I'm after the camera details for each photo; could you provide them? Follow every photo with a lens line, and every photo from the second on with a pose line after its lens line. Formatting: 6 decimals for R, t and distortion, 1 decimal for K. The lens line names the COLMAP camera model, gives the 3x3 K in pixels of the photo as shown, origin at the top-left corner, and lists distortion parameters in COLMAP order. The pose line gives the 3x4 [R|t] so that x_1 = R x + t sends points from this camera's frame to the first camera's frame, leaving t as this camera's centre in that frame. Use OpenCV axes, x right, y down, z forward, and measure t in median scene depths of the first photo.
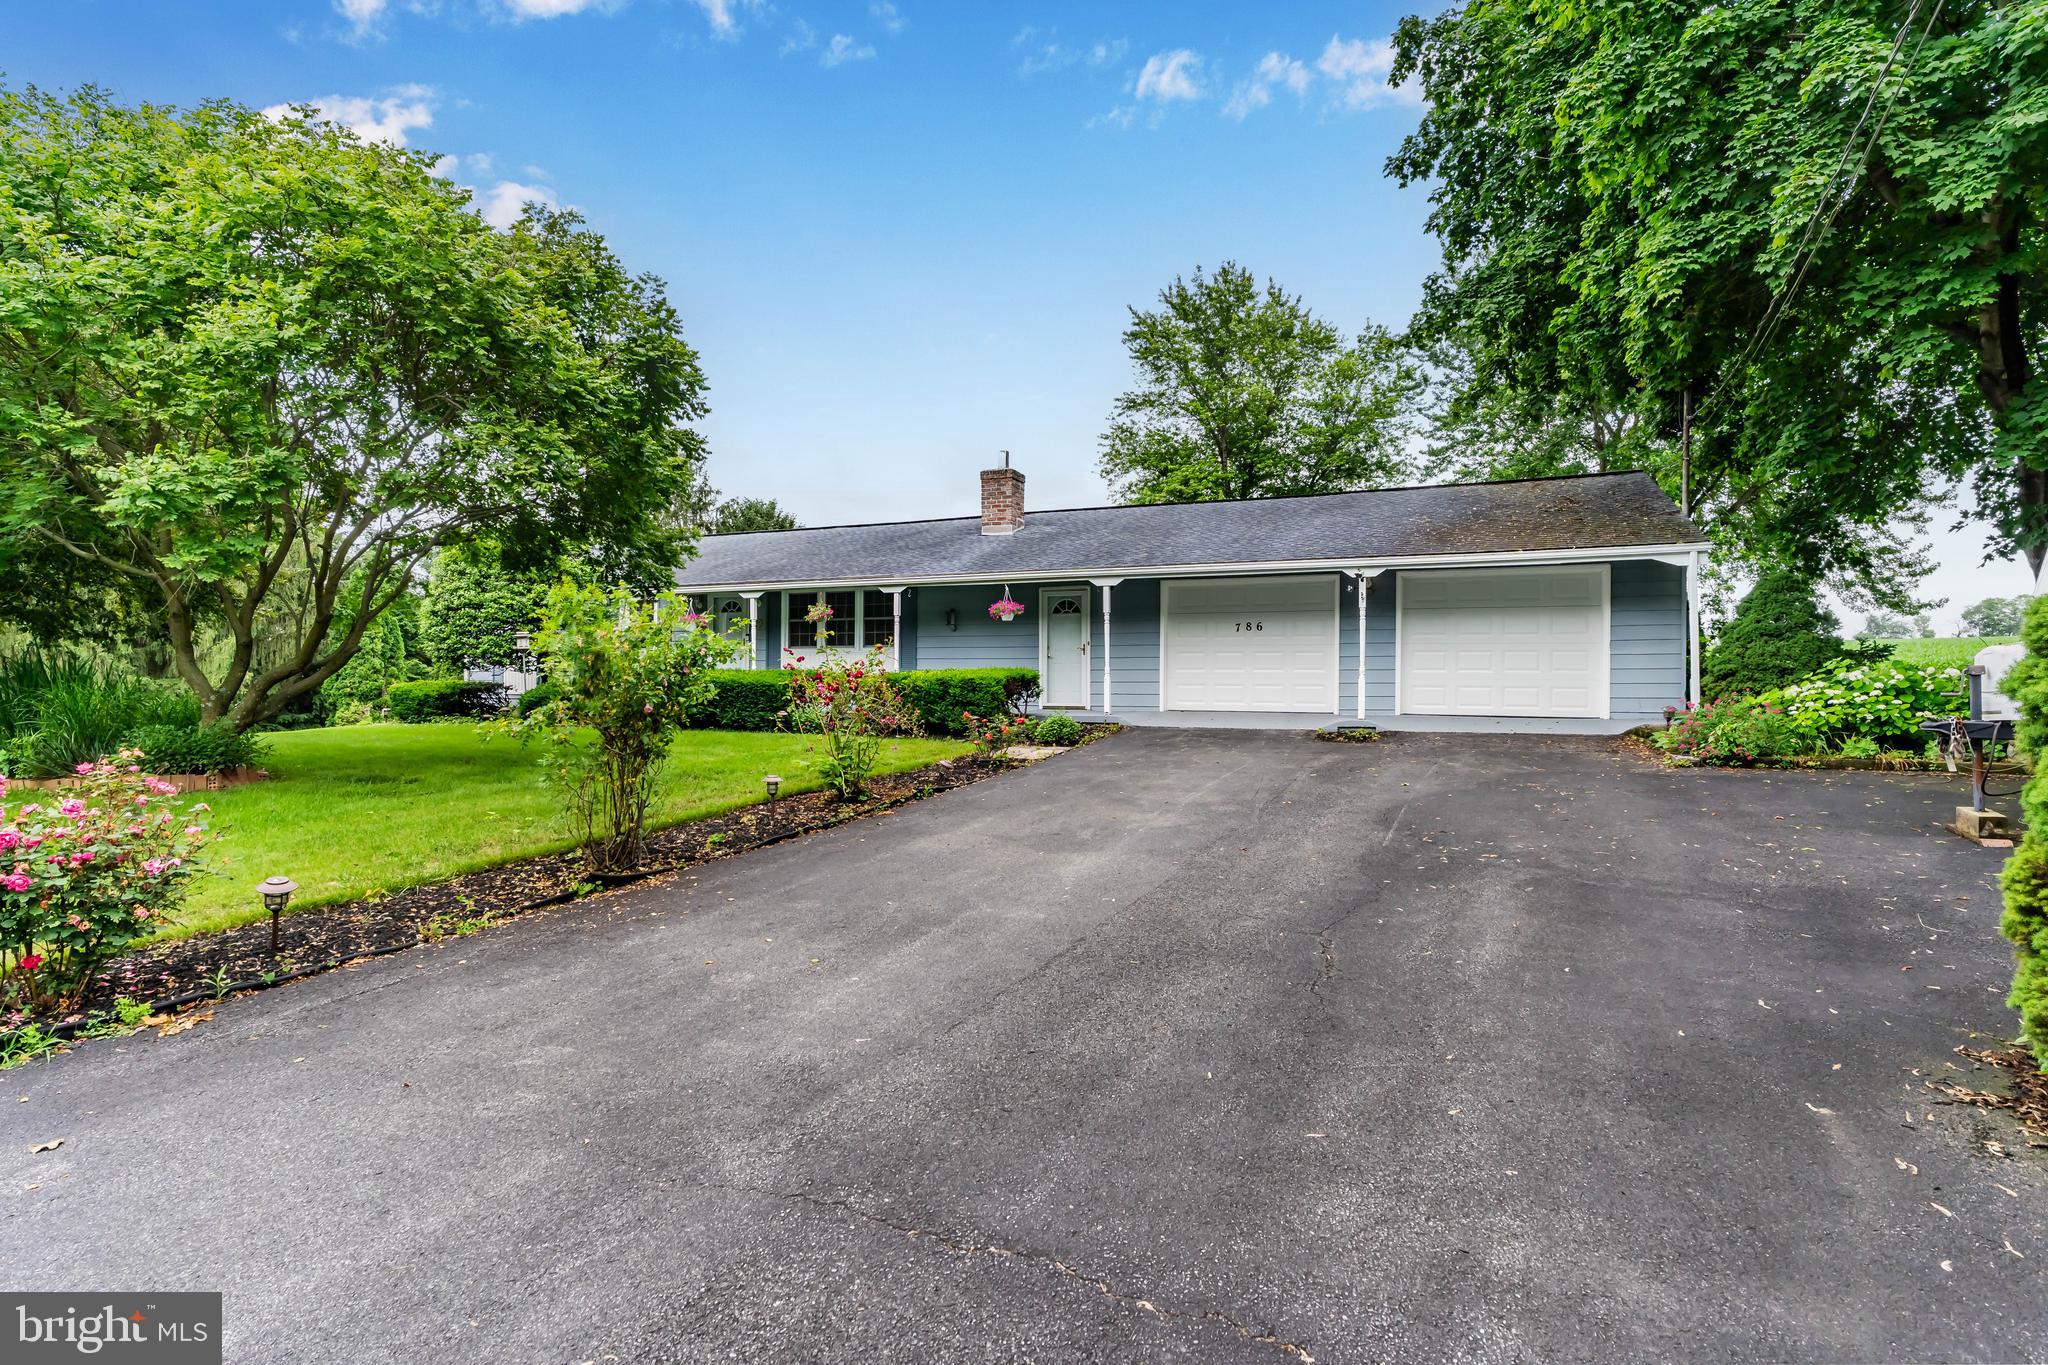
lens RADIAL K [[1056.1, 0, 1025.2], [0, 1056.1, 678.2], [0, 0, 1]] dist [-0.010714, 0.006403]
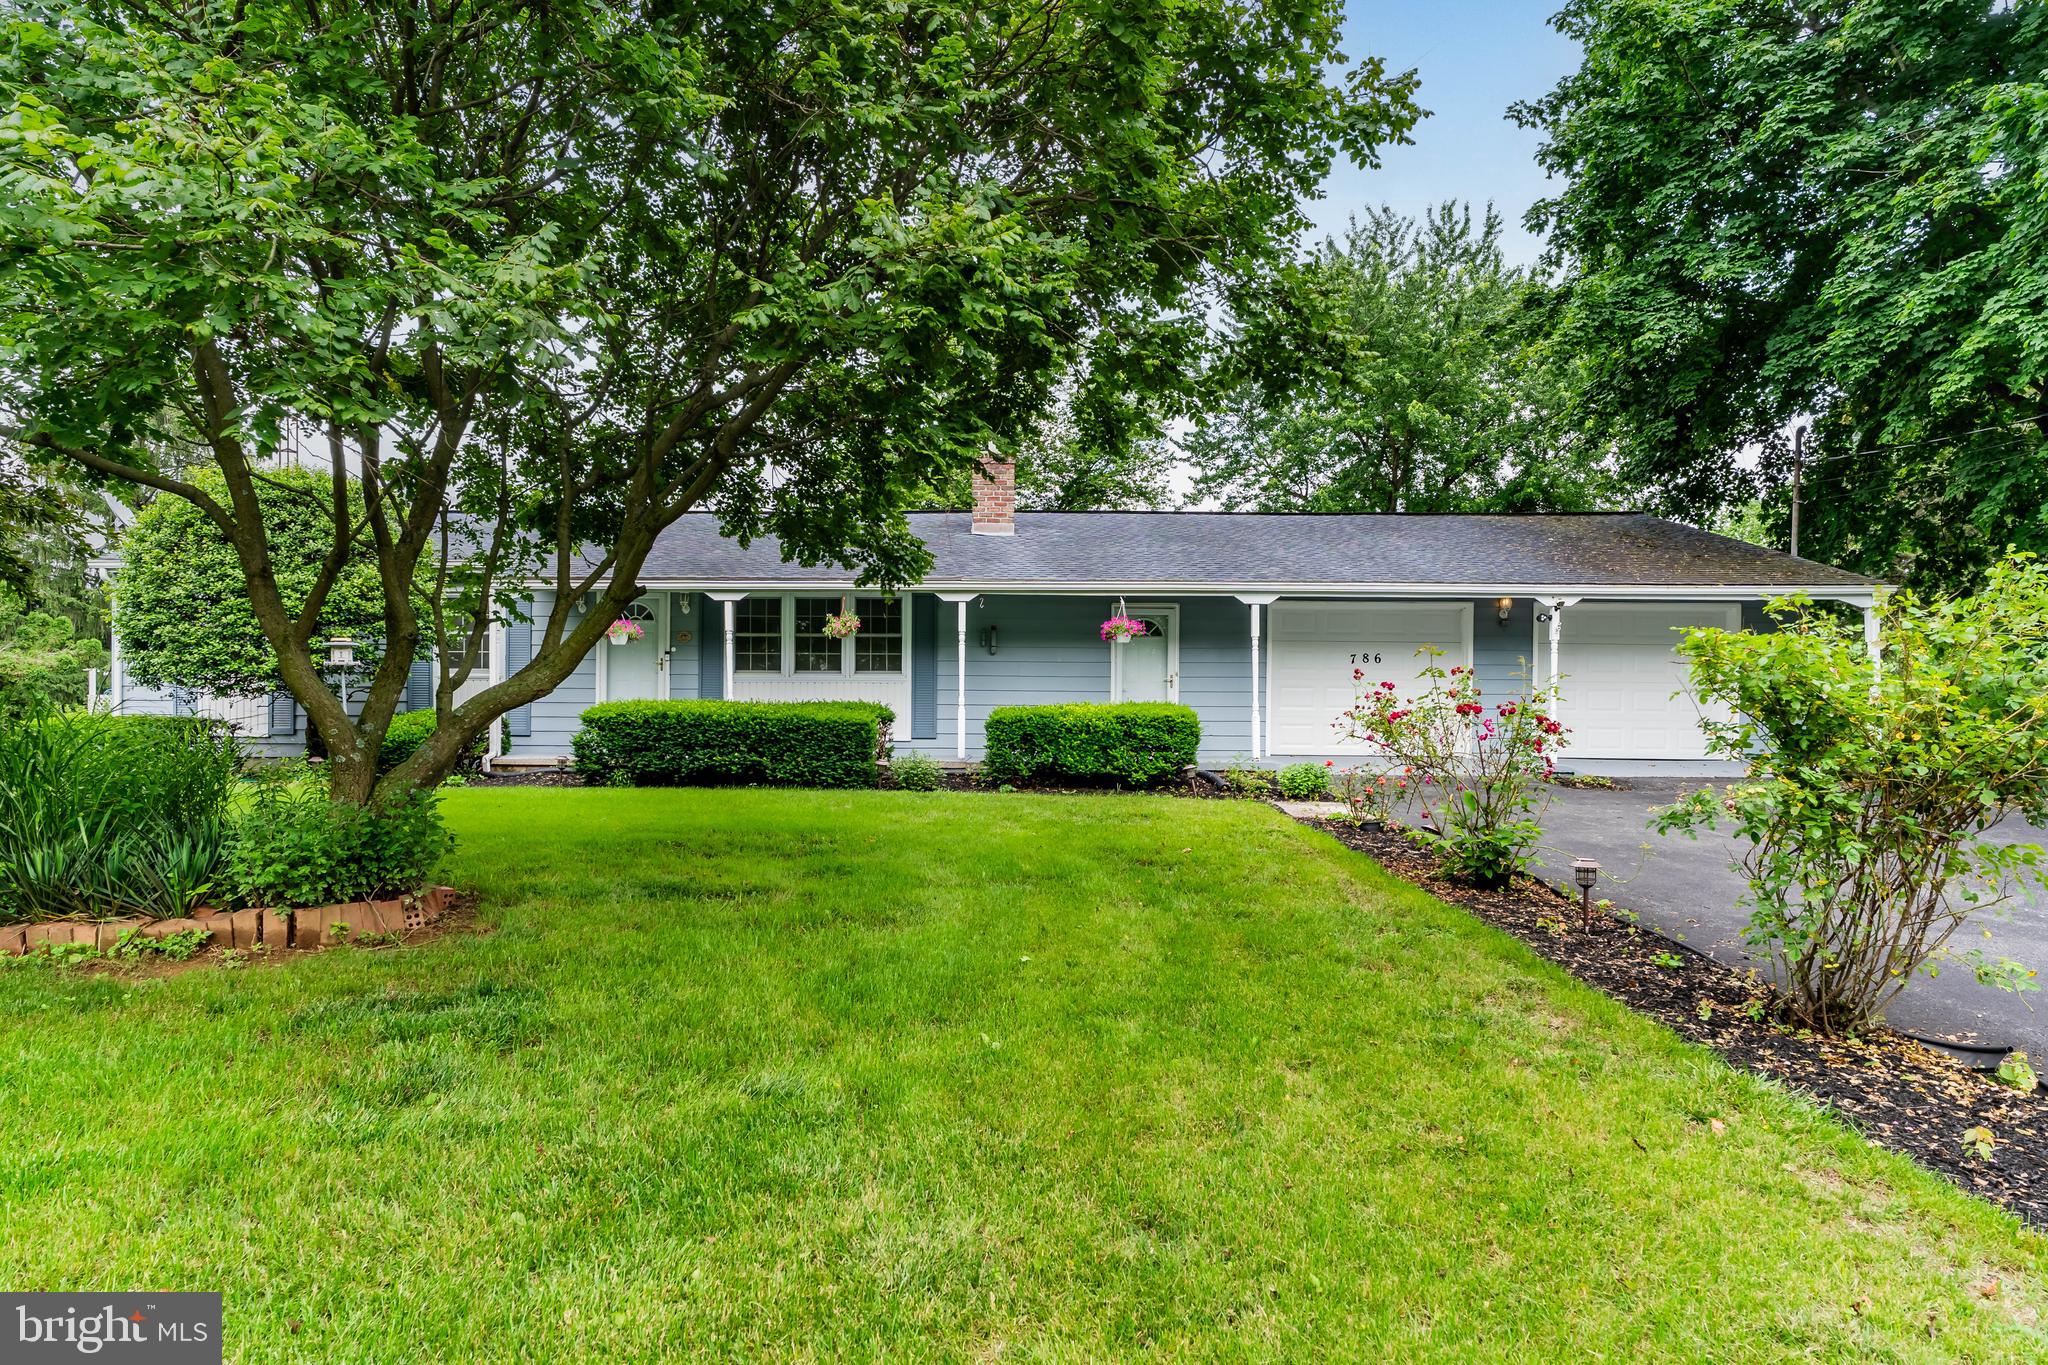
lens RADIAL K [[1151.6, 0, 1023.5], [0, 1151.6, 692.4], [0, 0, 1]] dist [0.003323, 0.000203]
pose [[0.930037, 0.012249, 0.367261, -0.374495], [-0.006431, 0.999834, -0.017060, -0.001708], [-0.367409, 0.013504, 0.929961, 0.205210]]
